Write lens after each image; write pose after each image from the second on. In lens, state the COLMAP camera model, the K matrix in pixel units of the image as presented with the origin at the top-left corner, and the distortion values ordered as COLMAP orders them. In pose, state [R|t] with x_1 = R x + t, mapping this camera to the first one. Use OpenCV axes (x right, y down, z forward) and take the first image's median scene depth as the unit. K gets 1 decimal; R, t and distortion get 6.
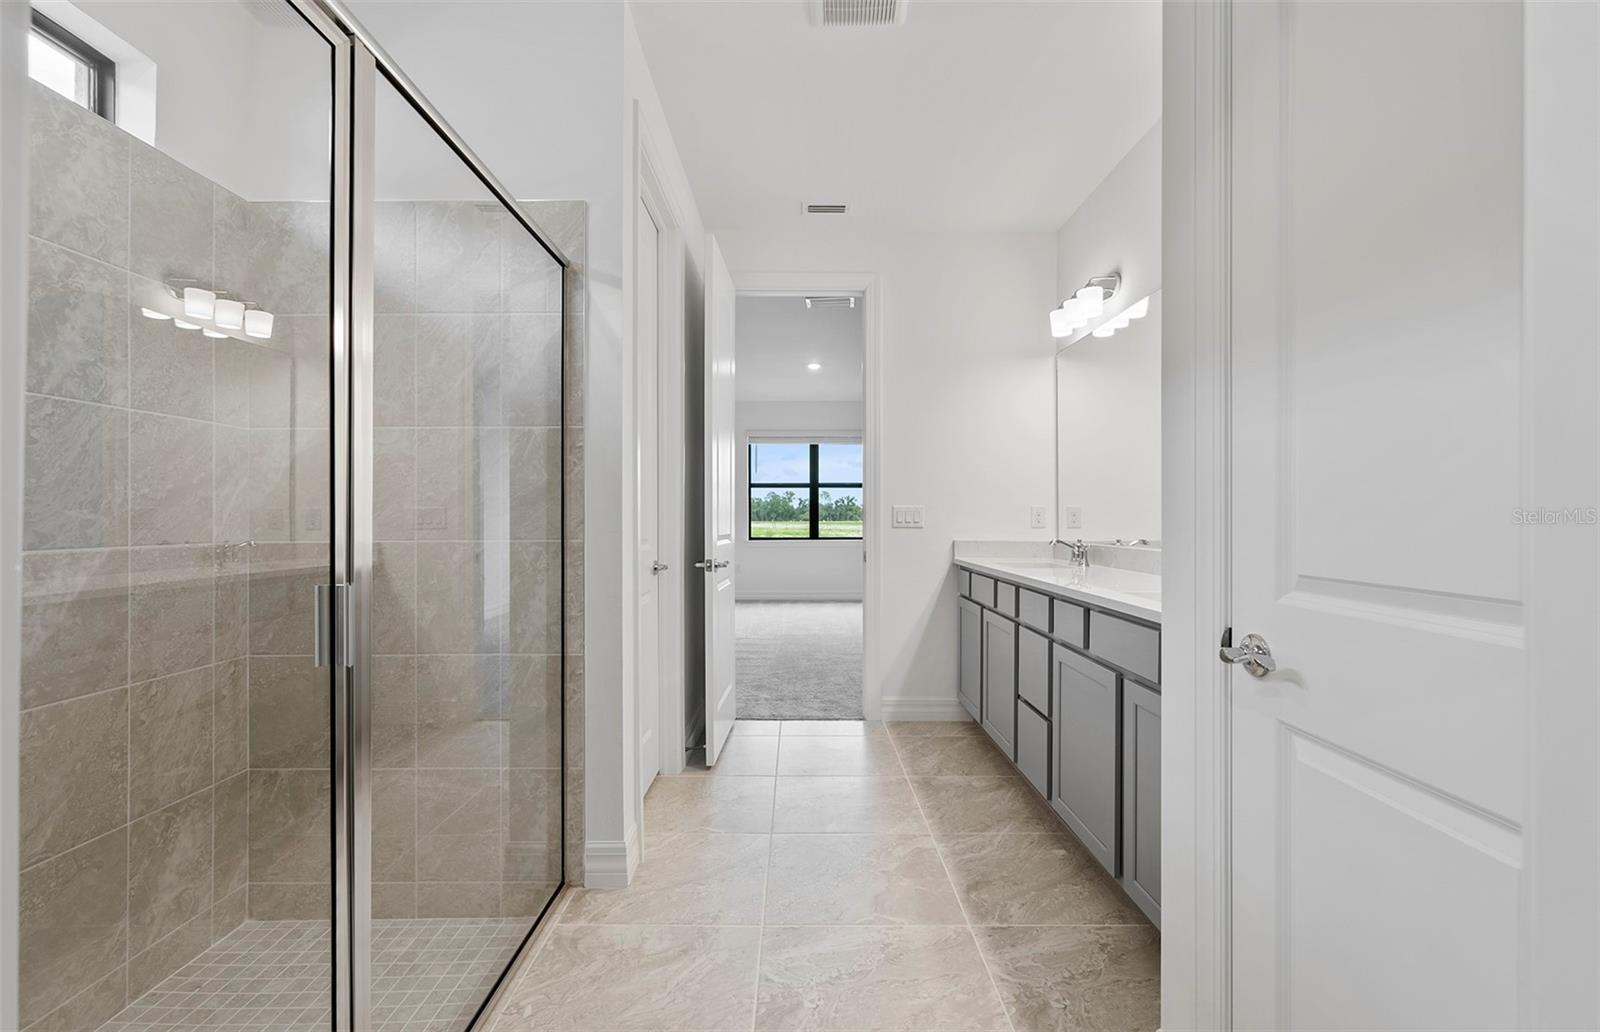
lens RADIAL K [[708.0, 0, 799.2], [0, 708.0, 527.0], [0, 0, 1]] dist [-0.001331, -0.000157]
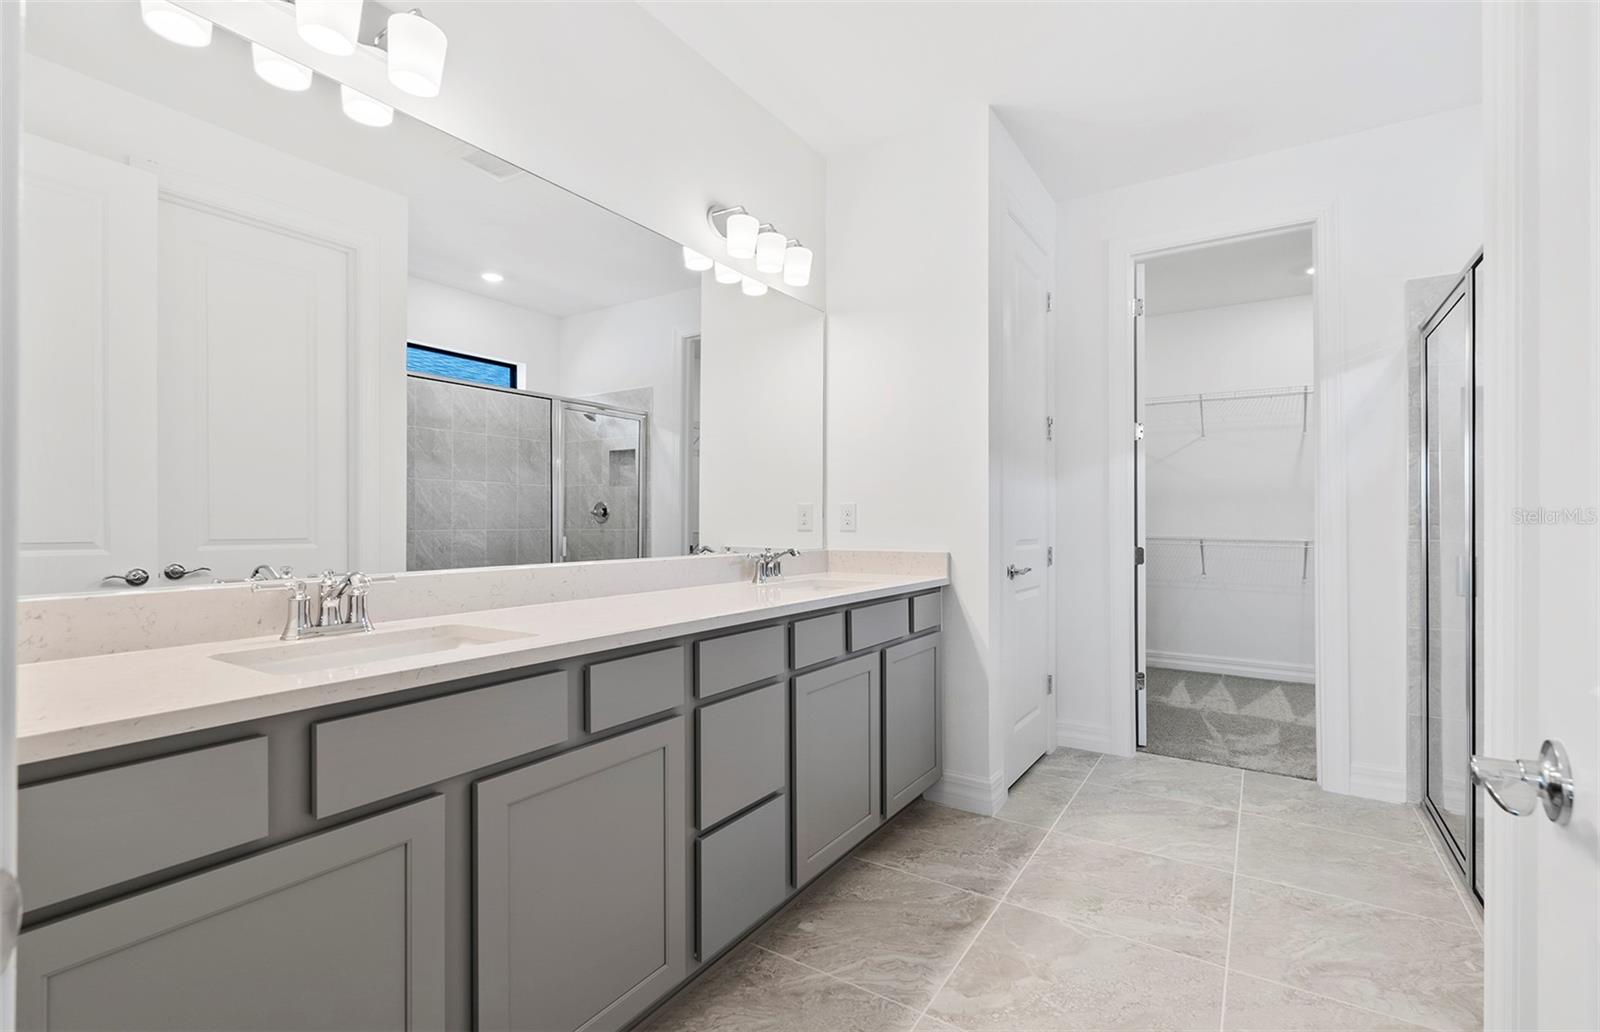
lens RADIAL K [[708.0, 0, 799.2], [0, 708.0, 527.0], [0, 0, 1]] dist [-0.001331, -0.000157]
pose [[-0.835877, -0.006935, 0.548873, -0.080319], [0.003066, 0.999846, 0.017303, -0.020527], [-0.548908, 0.016146, -0.835727, 1.878375]]
